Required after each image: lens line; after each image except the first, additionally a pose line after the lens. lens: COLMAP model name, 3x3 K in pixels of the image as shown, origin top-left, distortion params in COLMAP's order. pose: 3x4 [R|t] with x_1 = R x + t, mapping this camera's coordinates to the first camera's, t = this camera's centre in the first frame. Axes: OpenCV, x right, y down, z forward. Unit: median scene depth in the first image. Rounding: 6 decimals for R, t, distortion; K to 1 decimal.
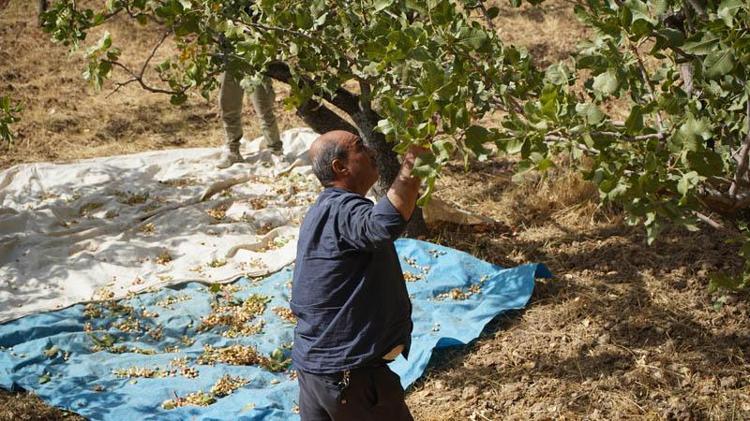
lens RADIAL K [[1387.9, 0, 375.0], [0, 1387.9, 210.5], [0, 0, 1]] dist [0.004965, -0.010346]
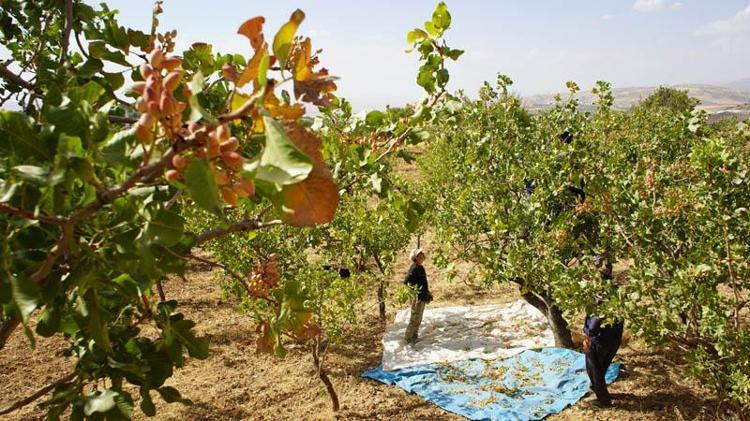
lens RADIAL K [[625.8, 0, 375.0], [0, 625.8, 210.5], [0, 0, 1]] dist [0.000983, 0.002517]
pose [[0.961583, 0.022423, -0.273598, -0.003456], [-0.074147, 0.980829, -0.180212, 0.005515], [0.264312, 0.193575, 0.944811, -0.218617]]
